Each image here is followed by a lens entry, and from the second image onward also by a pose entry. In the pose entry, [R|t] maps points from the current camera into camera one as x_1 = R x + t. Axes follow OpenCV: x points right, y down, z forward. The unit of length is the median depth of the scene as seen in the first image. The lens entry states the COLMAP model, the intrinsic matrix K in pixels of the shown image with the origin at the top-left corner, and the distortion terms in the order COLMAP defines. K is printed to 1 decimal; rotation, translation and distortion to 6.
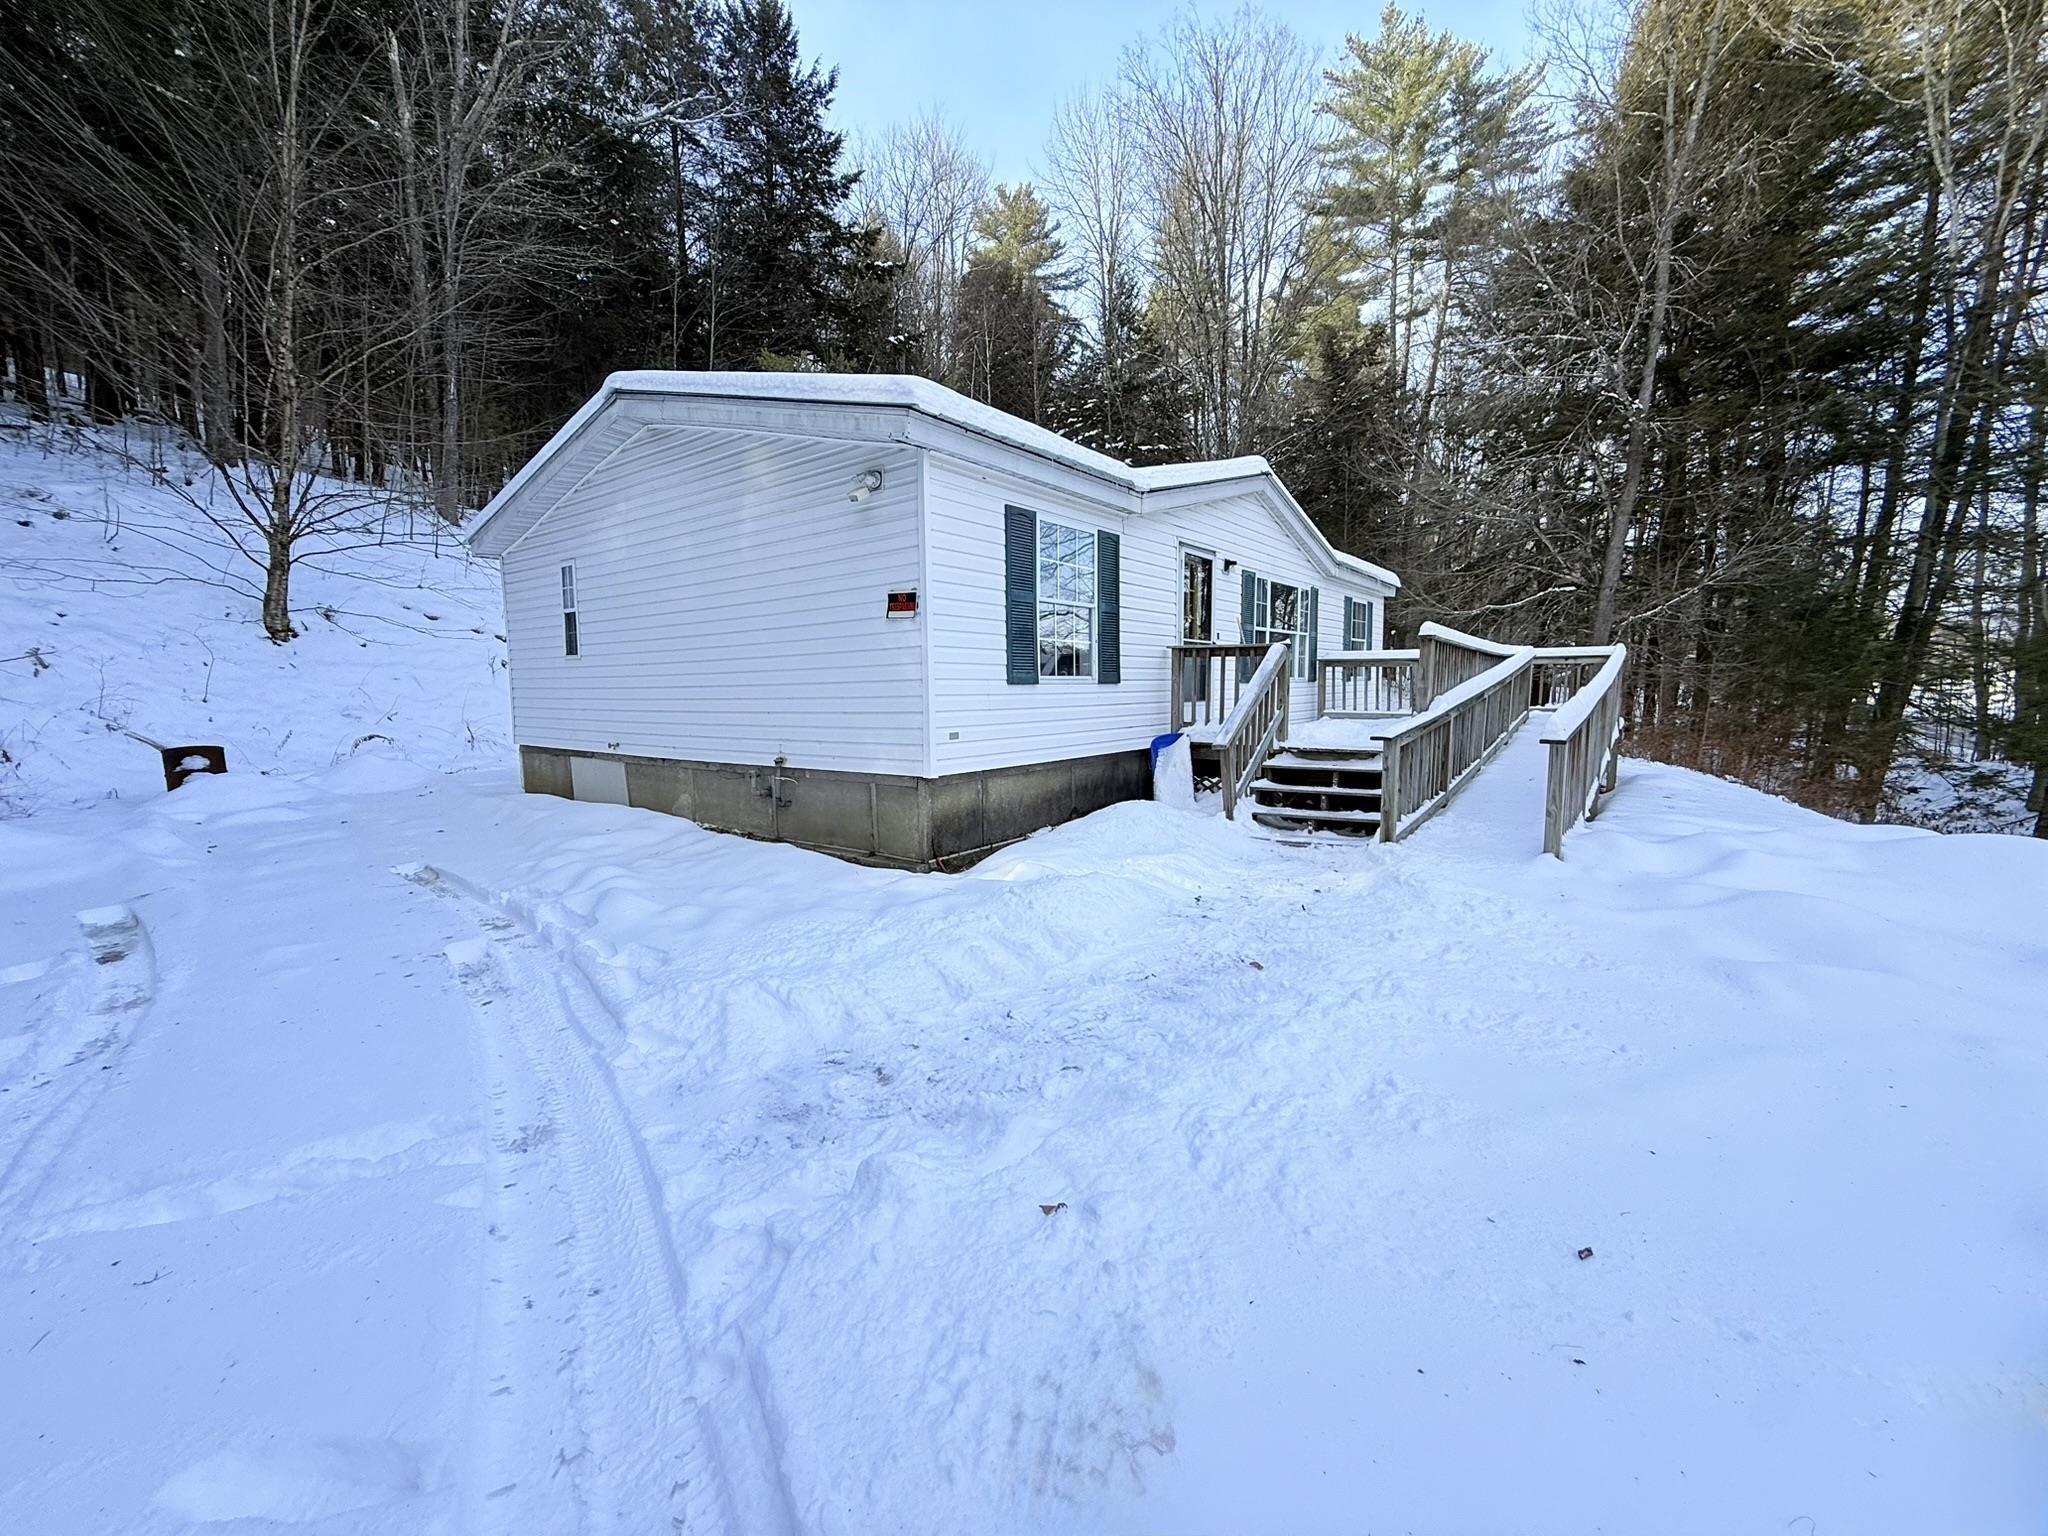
lens RADIAL K [[812.3, 0, 1024.0], [0, 812.3, 768.0], [0, 0, 1]] dist [0.001470, 0.000278]
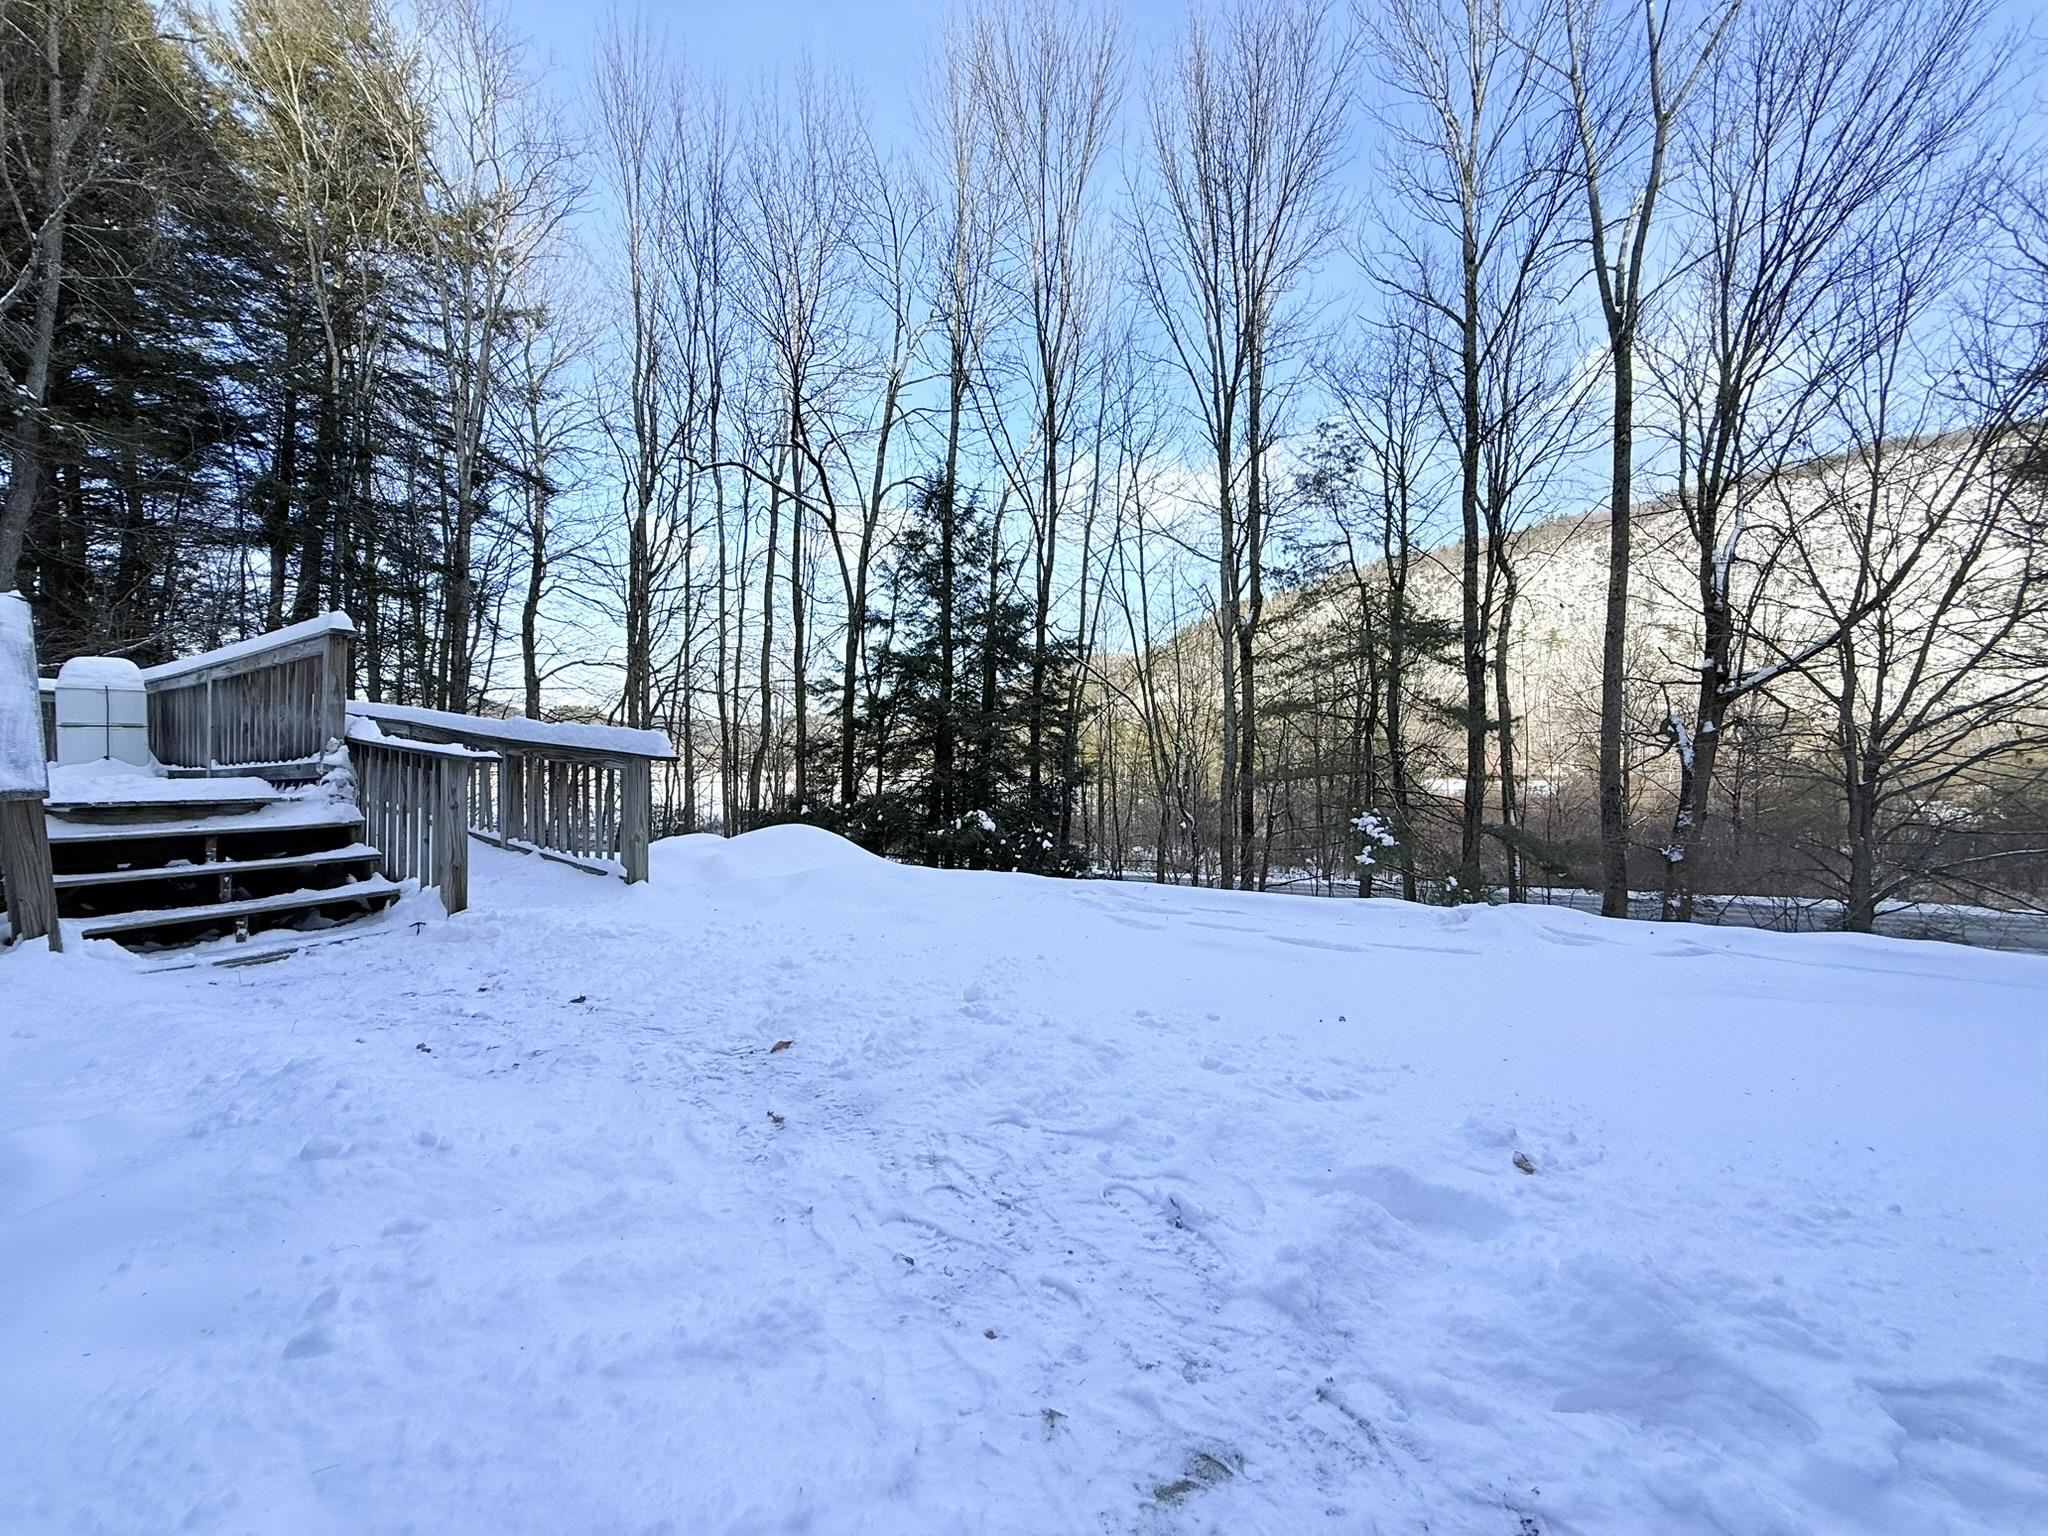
lens RADIAL K [[812.3, 0, 1024.0], [0, 812.3, 768.0], [0, 0, 1]] dist [0.001470, 0.000278]
pose [[-0.088769, 0.005725, 0.996036, -0.248416], [0.107420, 0.994206, 0.003859, 0.016761], [-0.990243, 0.107336, -0.088869, 0.486087]]
